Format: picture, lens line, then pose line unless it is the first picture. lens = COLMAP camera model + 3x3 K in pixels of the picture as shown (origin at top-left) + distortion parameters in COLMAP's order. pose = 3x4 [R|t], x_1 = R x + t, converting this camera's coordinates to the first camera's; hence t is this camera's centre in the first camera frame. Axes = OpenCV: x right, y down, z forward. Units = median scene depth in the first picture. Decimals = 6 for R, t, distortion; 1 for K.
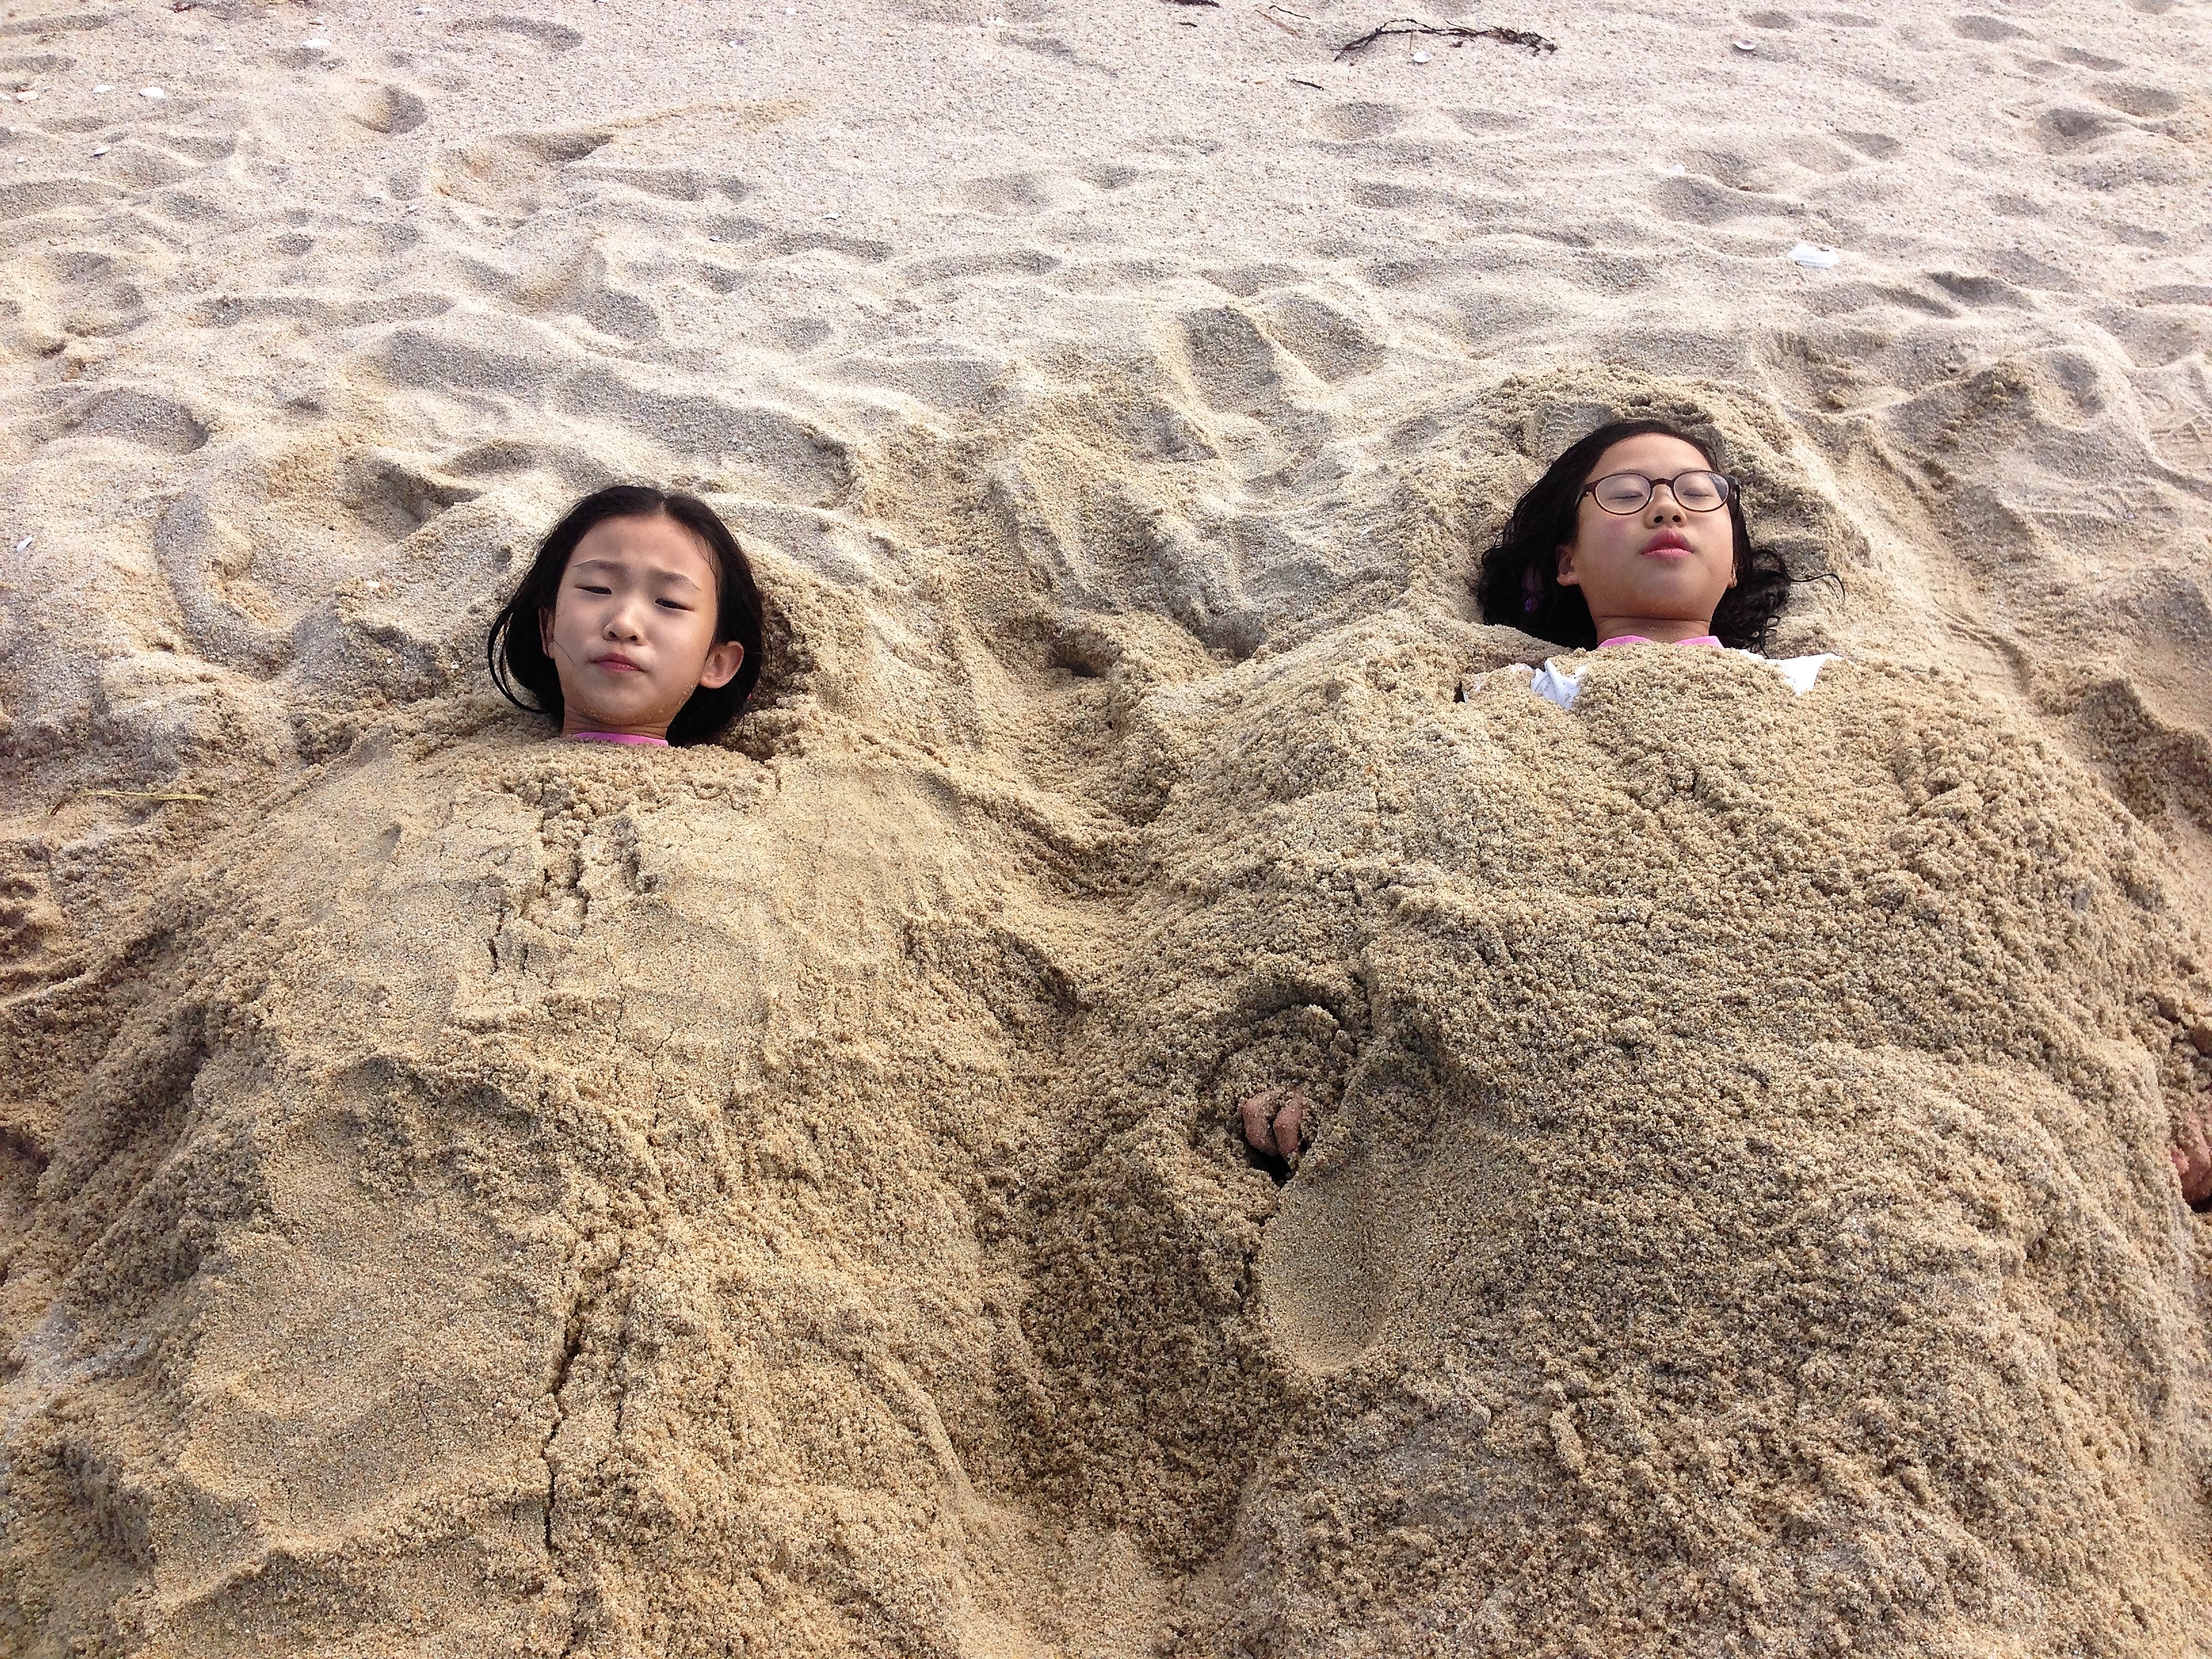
lens RADIAL K [[2041.6, 0, 1126.3], [0, 2041.6, 841.5], [0, 0, 1]] dist [0.051812, 0.000000]
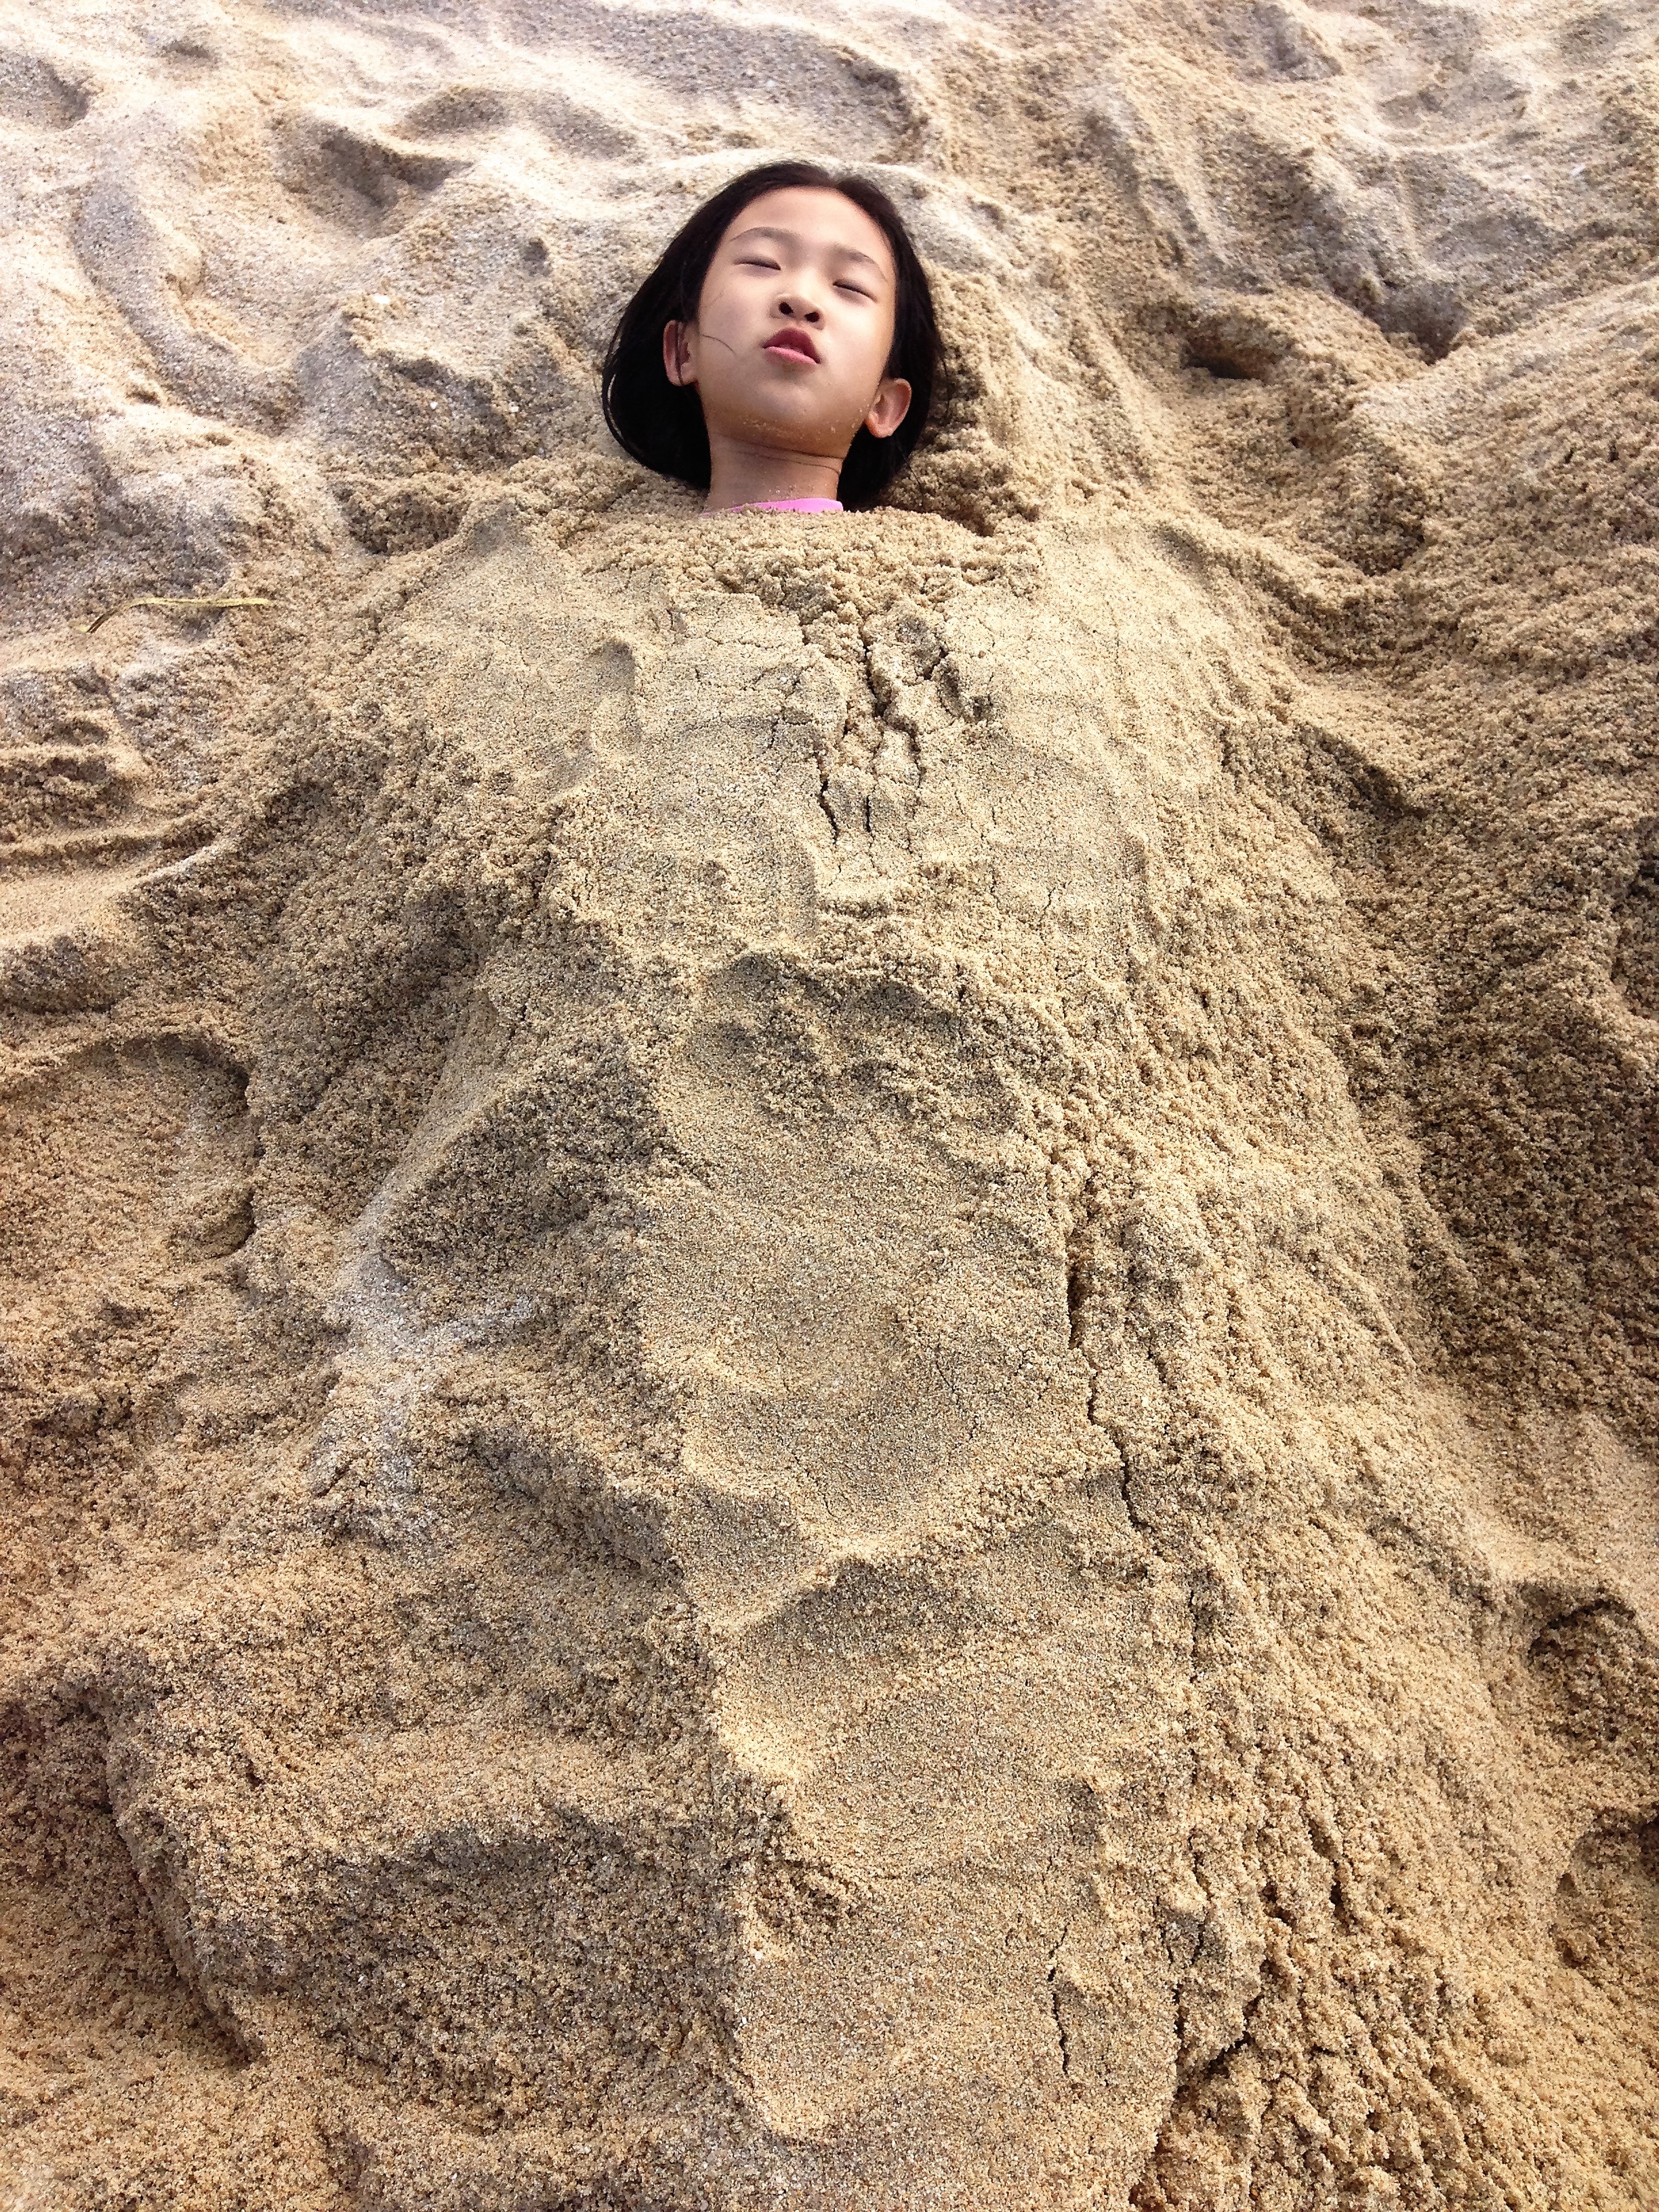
lens RADIAL K [[2041.6, 0, 833.3], [0, 2041.6, 1130.2], [0, 0, 1]] dist [0.051812, 0.000000]
pose [[0.995592, -0.069500, 0.062973, -0.304376], [0.047988, 0.954402, 0.294641, -0.052496], [-0.080579, -0.290320, 0.953531, 0.158717]]
